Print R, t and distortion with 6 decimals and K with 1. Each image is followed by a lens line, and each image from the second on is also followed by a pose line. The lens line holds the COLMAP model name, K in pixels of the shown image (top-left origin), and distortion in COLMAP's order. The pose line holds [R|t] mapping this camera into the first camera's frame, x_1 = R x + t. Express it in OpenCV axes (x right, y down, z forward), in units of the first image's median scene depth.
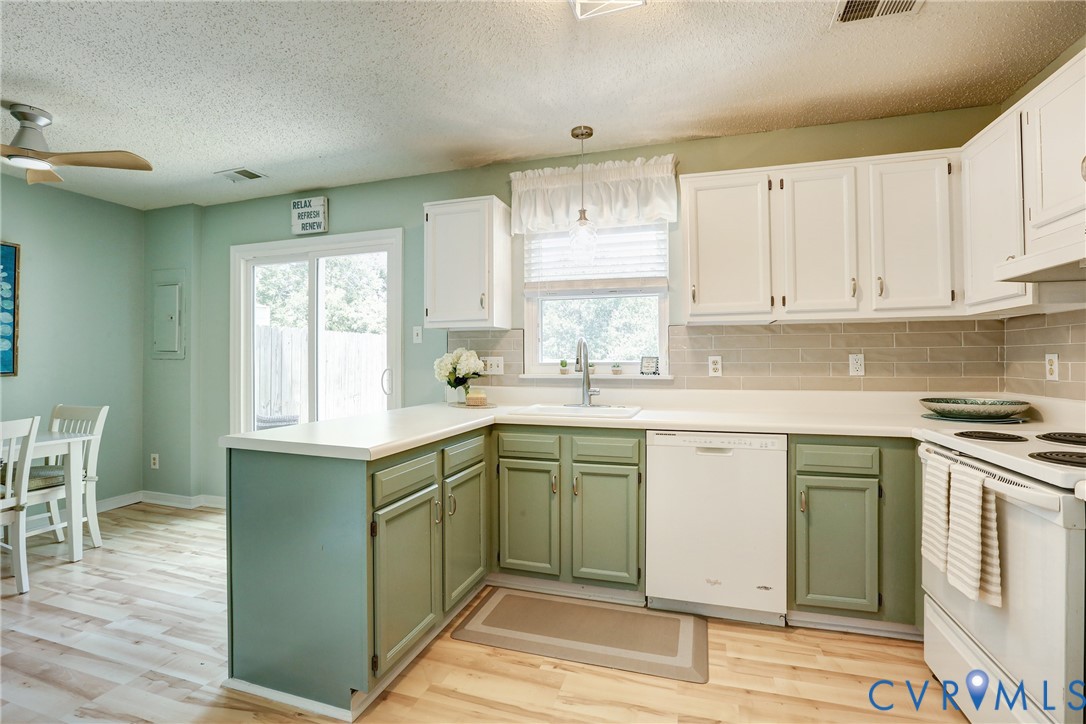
lens RADIAL K [[506.6, 0, 545.7], [0, 506.6, 353.5], [0, 0, 1]] dist [-0.034851, 0.012300]
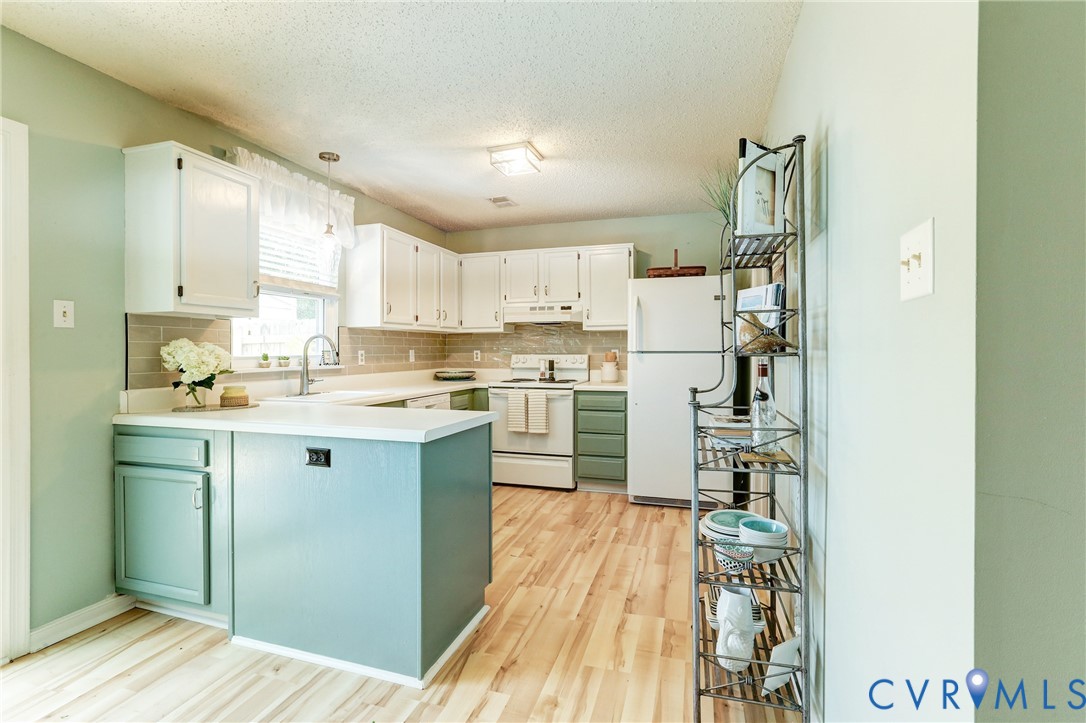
lens RADIAL K [[500.8, 0, 540.9], [0, 500.8, 354.3], [0, 0, 1]] dist [-0.059657, 0.038431]
pose [[-0.013647, -0.003901, 0.999899, -5.170744], [-0.009179, 0.999951, 0.003775, 0.029897], [-0.999865, -0.009127, -0.013682, 2.535169]]
